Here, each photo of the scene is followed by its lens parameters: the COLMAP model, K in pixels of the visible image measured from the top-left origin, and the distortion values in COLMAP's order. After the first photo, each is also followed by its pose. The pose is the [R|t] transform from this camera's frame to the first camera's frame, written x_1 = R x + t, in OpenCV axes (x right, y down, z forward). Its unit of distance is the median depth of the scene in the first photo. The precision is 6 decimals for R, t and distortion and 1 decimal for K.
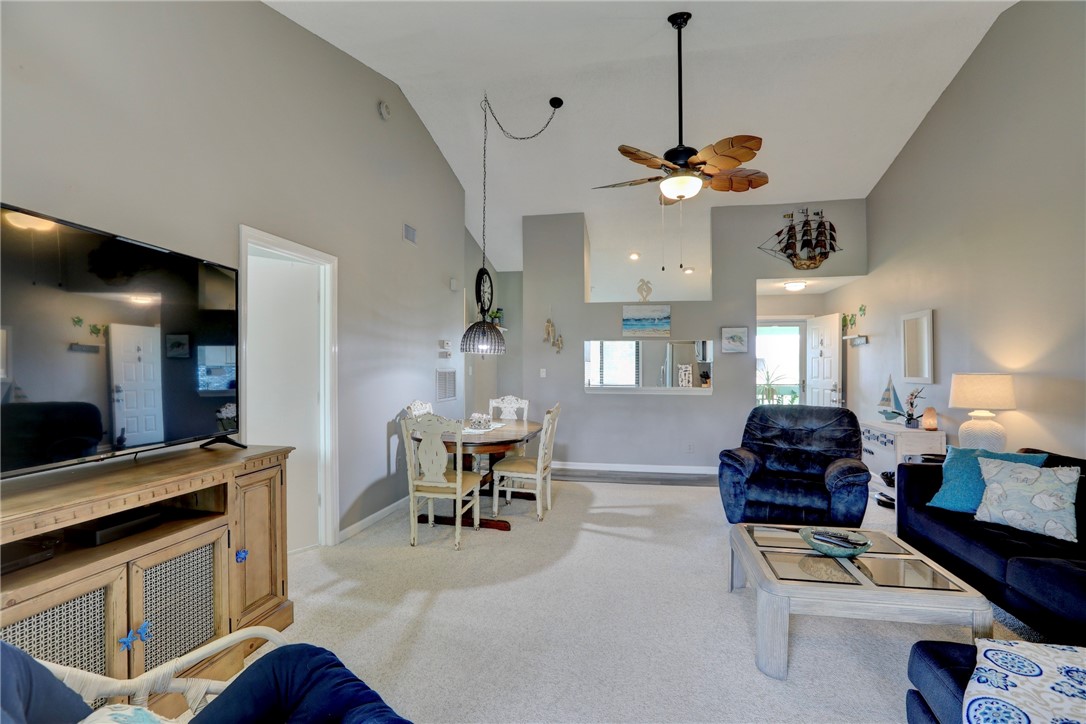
lens RADIAL K [[489.2, 0, 543.0], [0, 489.2, 362.0], [0, 0, 1]] dist [-0.058436, 0.023860]
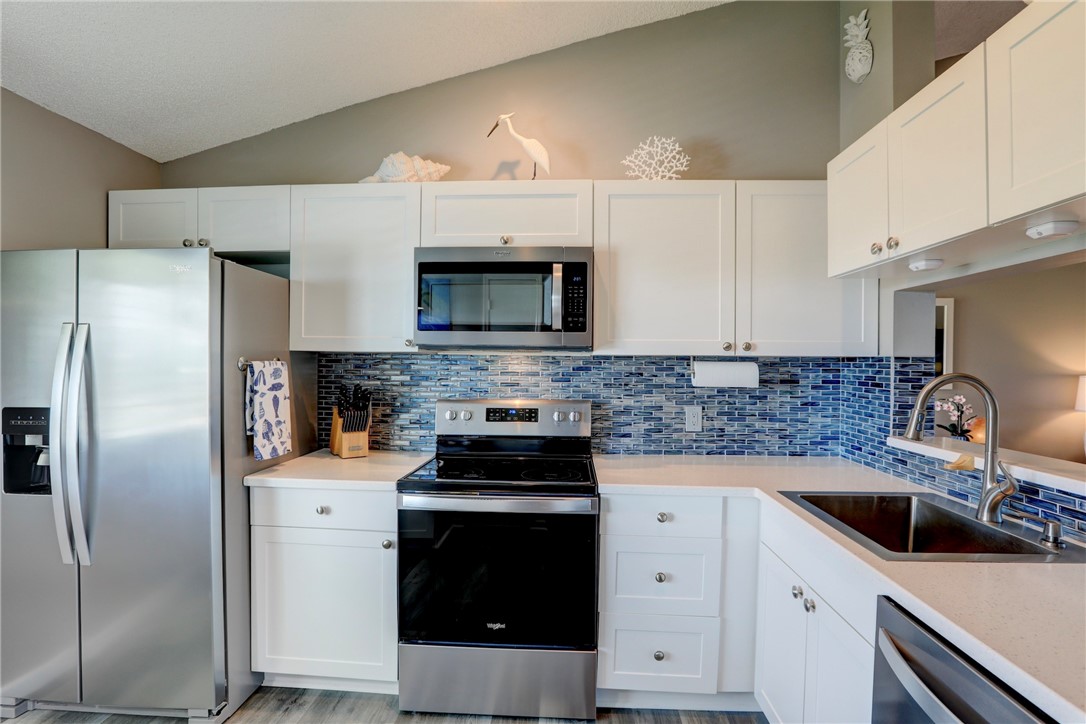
lens RADIAL K [[498.5, 0, 543.2], [0, 498.5, 366.4], [0, 0, 1]] dist [-0.062091, 0.025649]
pose [[-0.140527, -0.010990, 0.990016, 0.093866], [-0.015159, 0.999845, 0.008947, 0.009493], [-0.989961, -0.013750, -0.140672, 1.917321]]
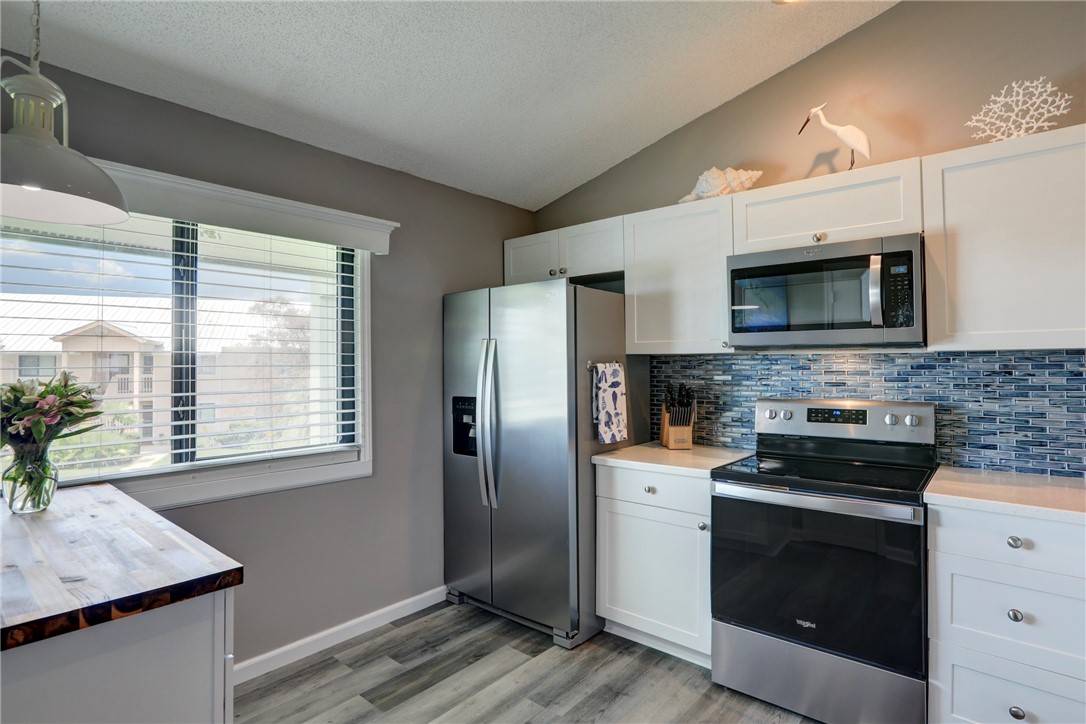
lens RADIAL K [[552.8, 0, 562.2], [0, 552.8, 350.7], [0, 0, 1]] dist [-0.033917, 0.022520]
pose [[0.461142, 0.014790, 0.887203, -0.008850], [0.002378, 0.999837, -0.017904, 0.009239], [-0.887323, 0.010366, 0.461032, 1.859170]]
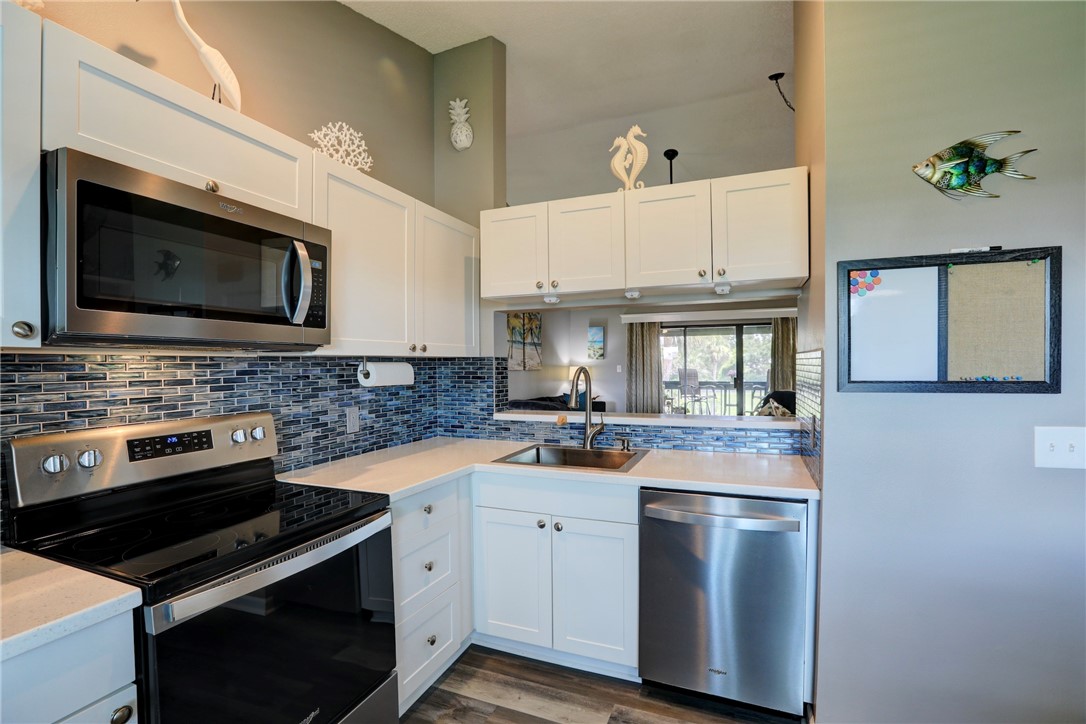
lens RADIAL K [[498.5, 0, 543.2], [0, 498.5, 366.4], [0, 0, 1]] dist [-0.062091, 0.025649]
pose [[-0.981723, 0.003631, 0.190283, 0.319292], [0.003776, 0.999993, 0.000401, 0.012044], [-0.190280, 0.001112, -0.981729, 2.184334]]
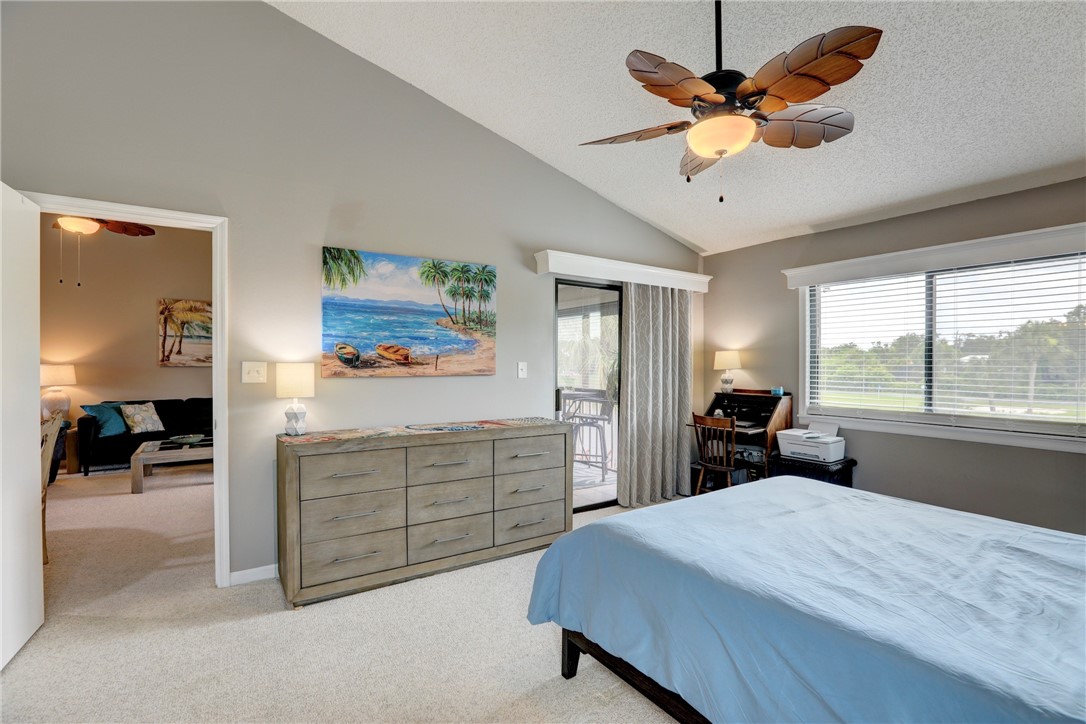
lens RADIAL K [[498.5, 0, 543.2], [0, 498.5, 366.4], [0, 0, 1]] dist [-0.062091, 0.025649]
pose [[-0.716258, -0.006229, 0.697807, -1.219056], [-0.008015, 0.999968, 0.000699, 0.013709], [-0.697789, -0.005092, -0.716285, 0.835620]]
